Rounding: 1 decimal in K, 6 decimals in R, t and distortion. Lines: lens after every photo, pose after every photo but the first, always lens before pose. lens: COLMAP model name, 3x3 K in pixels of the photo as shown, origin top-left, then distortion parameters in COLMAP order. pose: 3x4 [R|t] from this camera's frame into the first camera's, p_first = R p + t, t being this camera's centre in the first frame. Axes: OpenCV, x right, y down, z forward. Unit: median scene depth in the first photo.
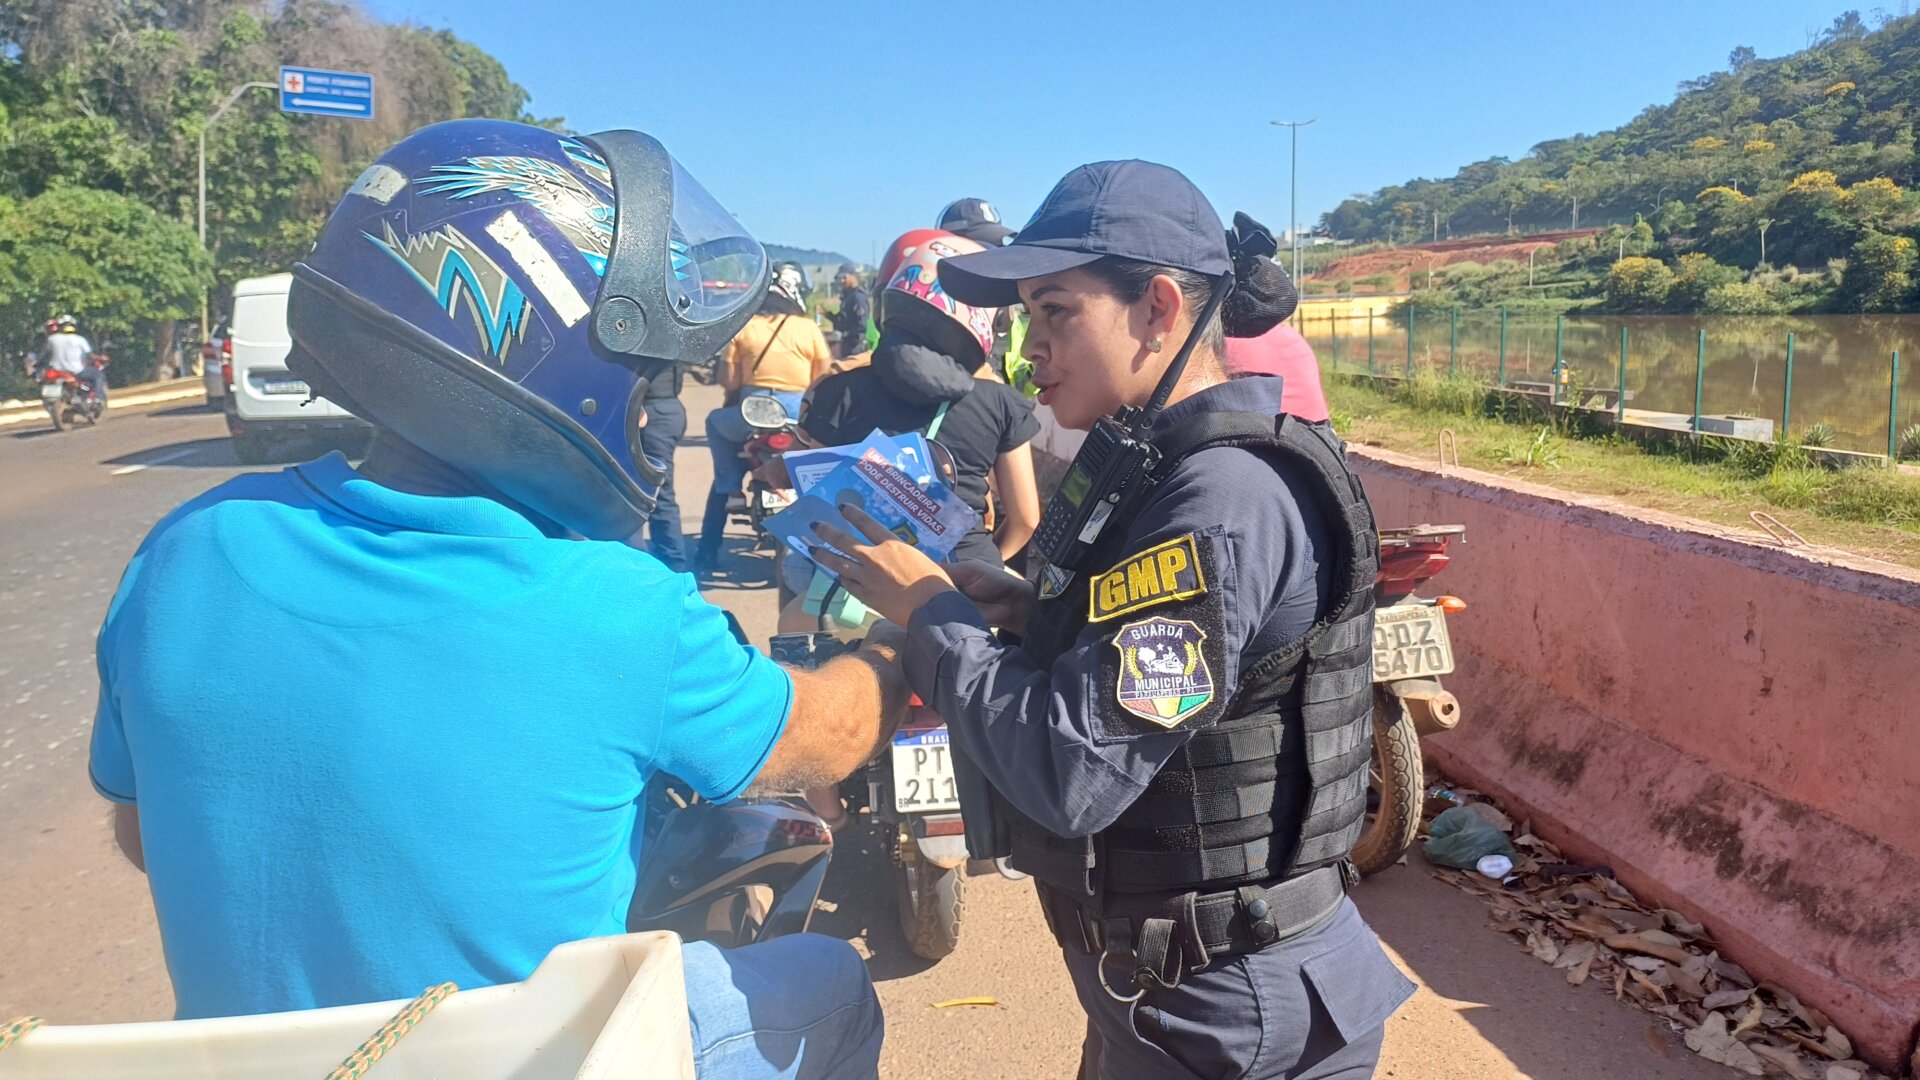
lens RADIAL K [[1448.8, 0, 963.9], [0, 1448.8, 500.5], [0, 0, 1]] dist [0.026299, -0.001735]
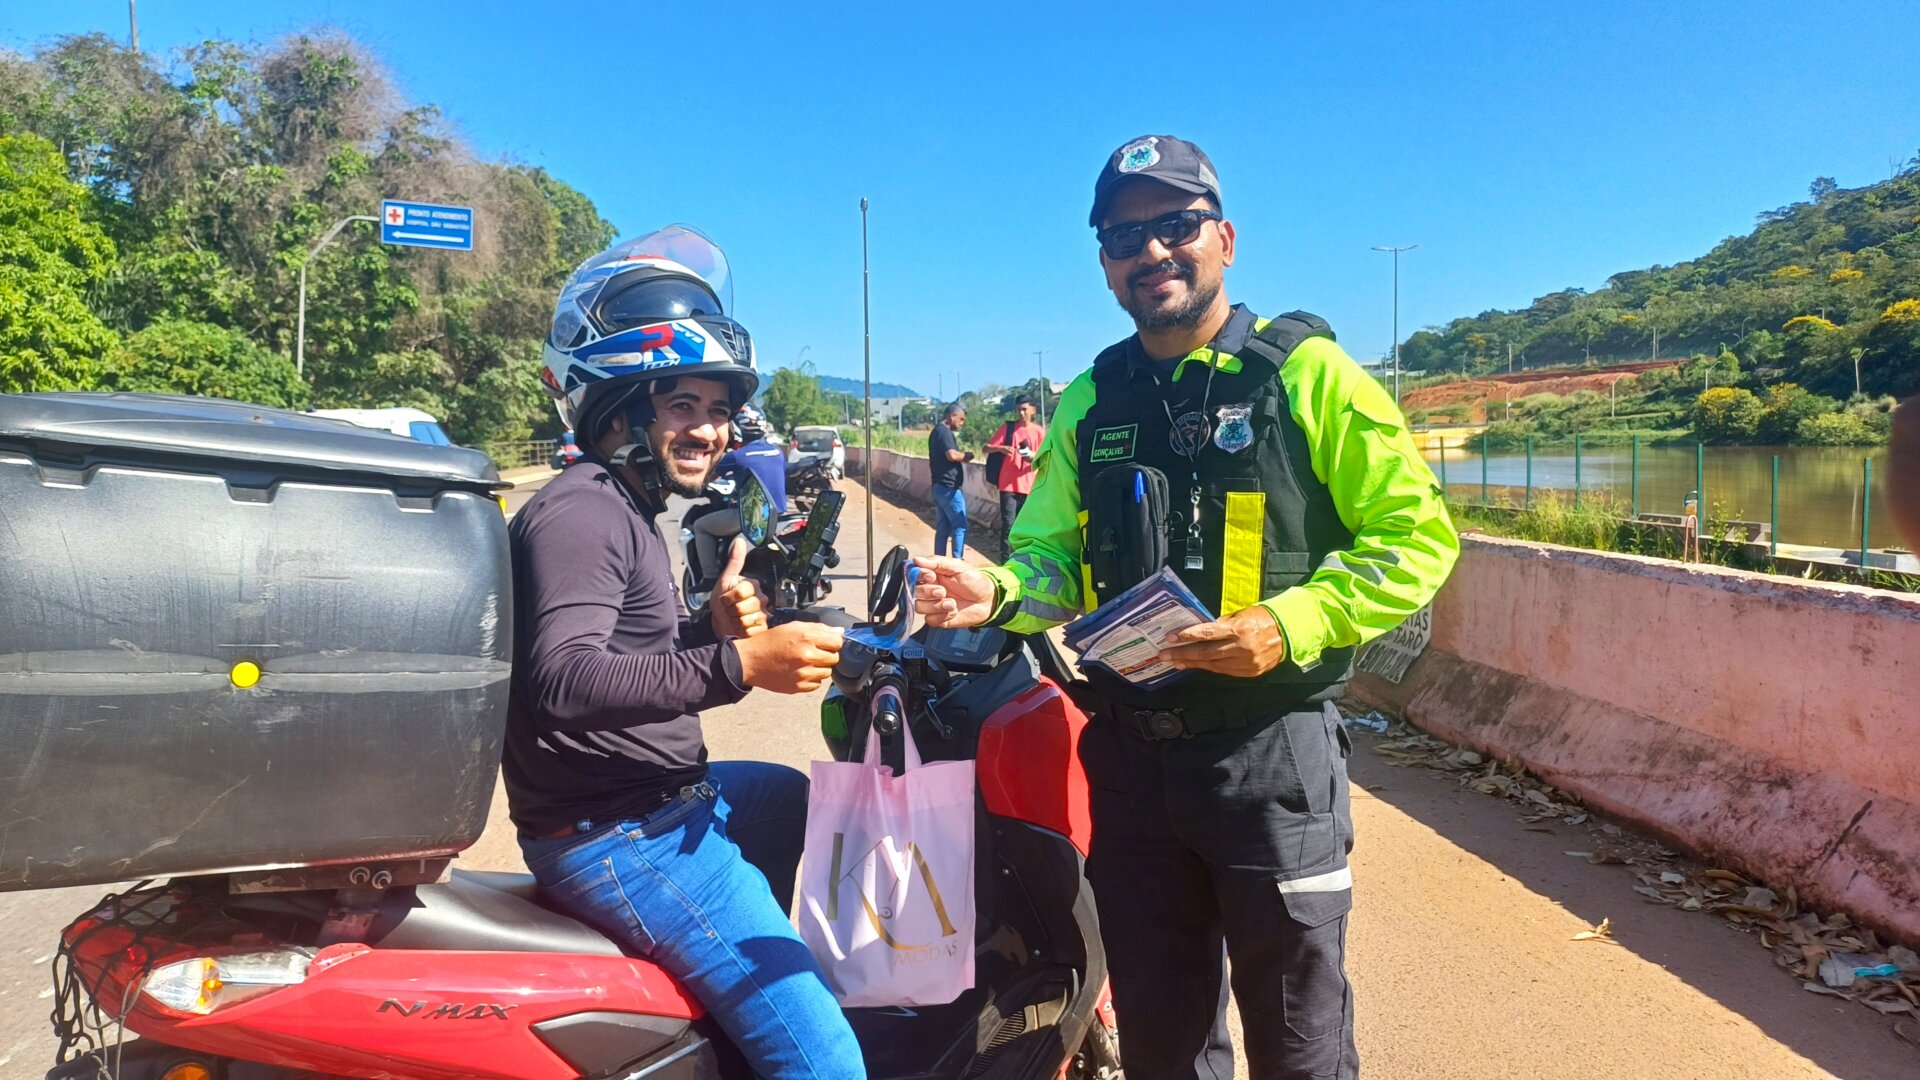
lens RADIAL K [[1448.8, 0, 956.3], [0, 1448.8, 538.0], [0, 0, 1]] dist [0.026299, -0.001735]
pose [[0.998733, 0.000882, -0.050319, -0.003338], [-0.004154, 0.997880, -0.064944, -0.000327], [0.050156, 0.065071, 0.996619, 0.005316]]
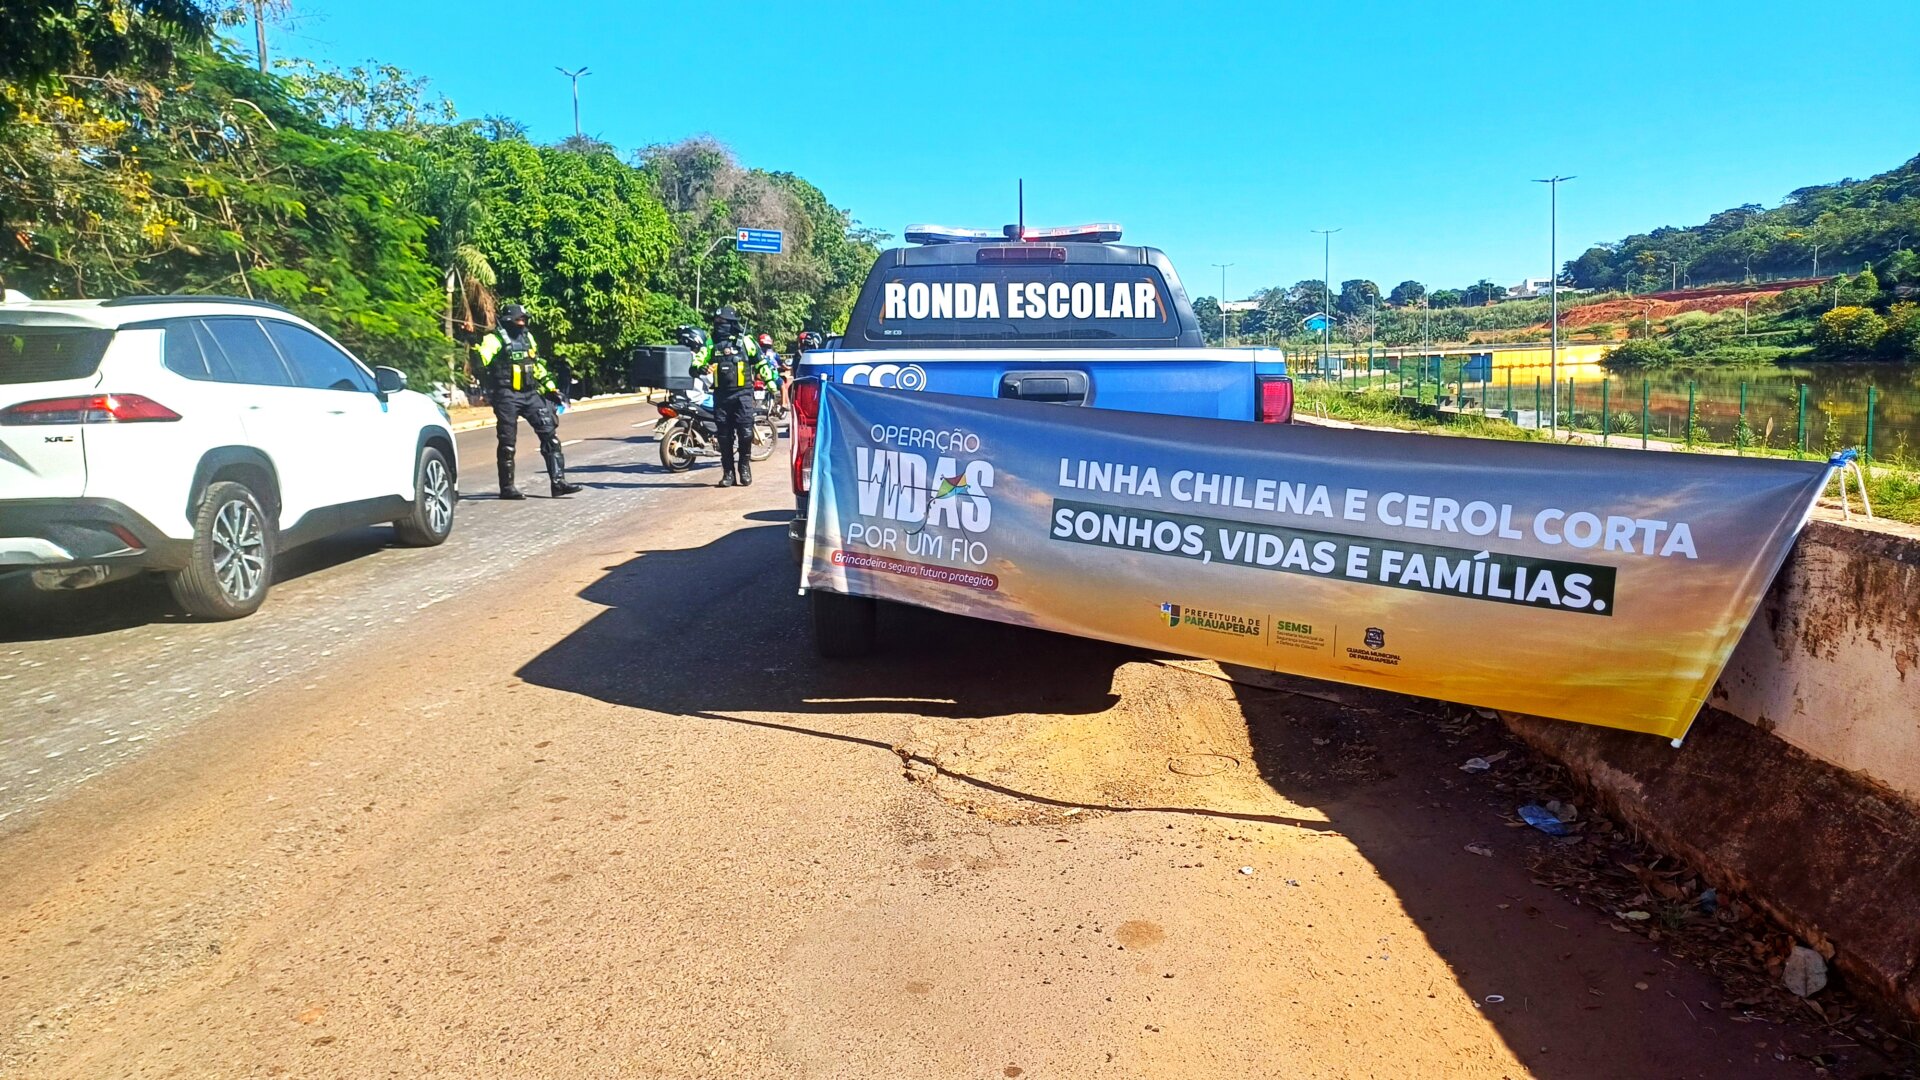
lens RADIAL K [[1448.8, 0, 961.0], [0, 1448.8, 537.9], [0, 0, 1]] dist [0.026299, -0.001735]
pose [[0.984994, 0.021194, -0.171281, 0.025104], [-0.022698, 0.999719, -0.006827, 0.018350], [0.171088, 0.010612, 0.985199, -0.125422]]
